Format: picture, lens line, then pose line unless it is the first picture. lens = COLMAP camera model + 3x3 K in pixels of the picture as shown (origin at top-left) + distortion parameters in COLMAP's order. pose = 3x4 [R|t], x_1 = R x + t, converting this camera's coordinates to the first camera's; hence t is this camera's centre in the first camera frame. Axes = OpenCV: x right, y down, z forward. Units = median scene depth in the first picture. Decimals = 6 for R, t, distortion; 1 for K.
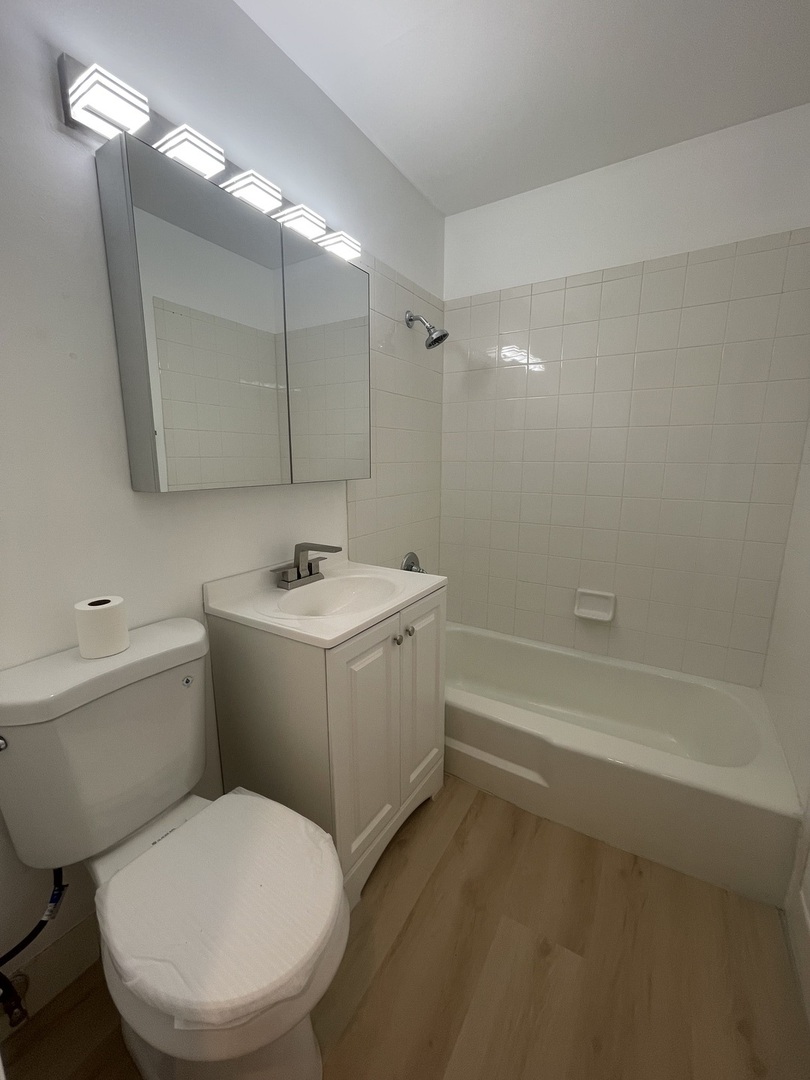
lens RADIAL K [[430.1, 0, 405.0], [0, 430.1, 540.0], [0, 0, 1]] dist [0.000910, 0.000288]
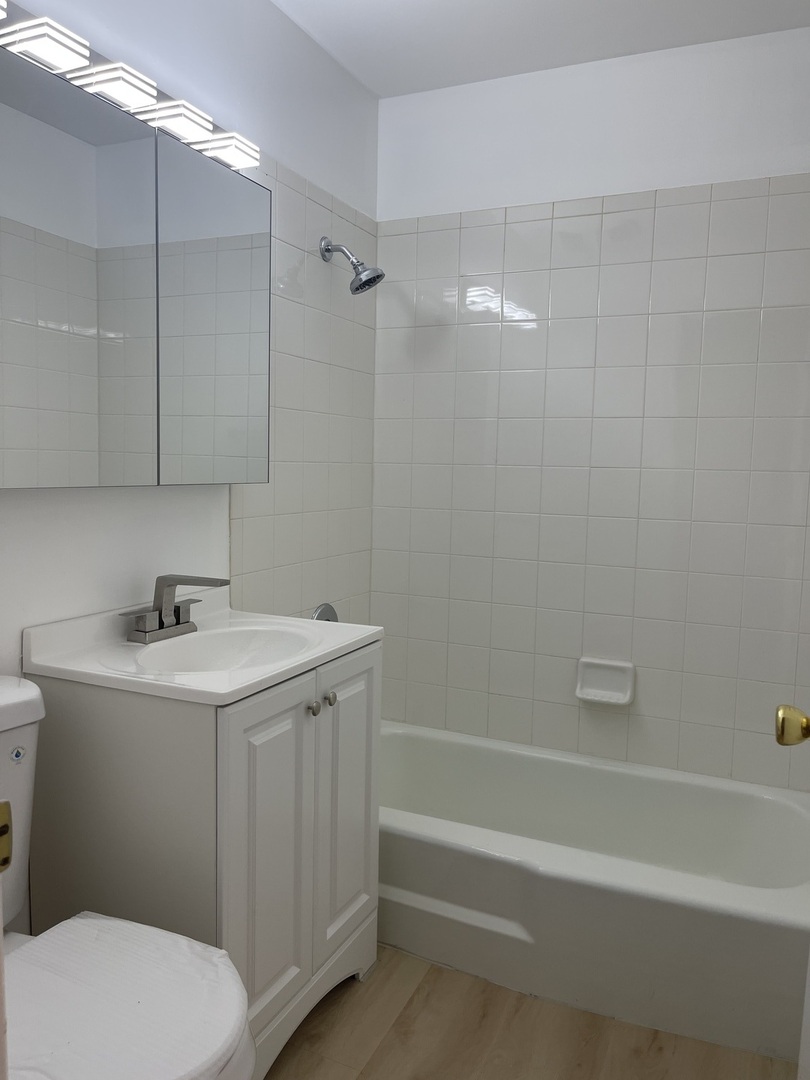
lens RADIAL K [[821.8, 0, 405.0], [0, 821.8, 540.0], [0, 0, 1]] dist [0.075702, -0.112224]
pose [[0.991727, 0.009908, 0.127983, -0.035804], [0.002347, 0.995451, -0.095248, 0.072534], [-0.128345, 0.094760, 0.987192, -0.303480]]
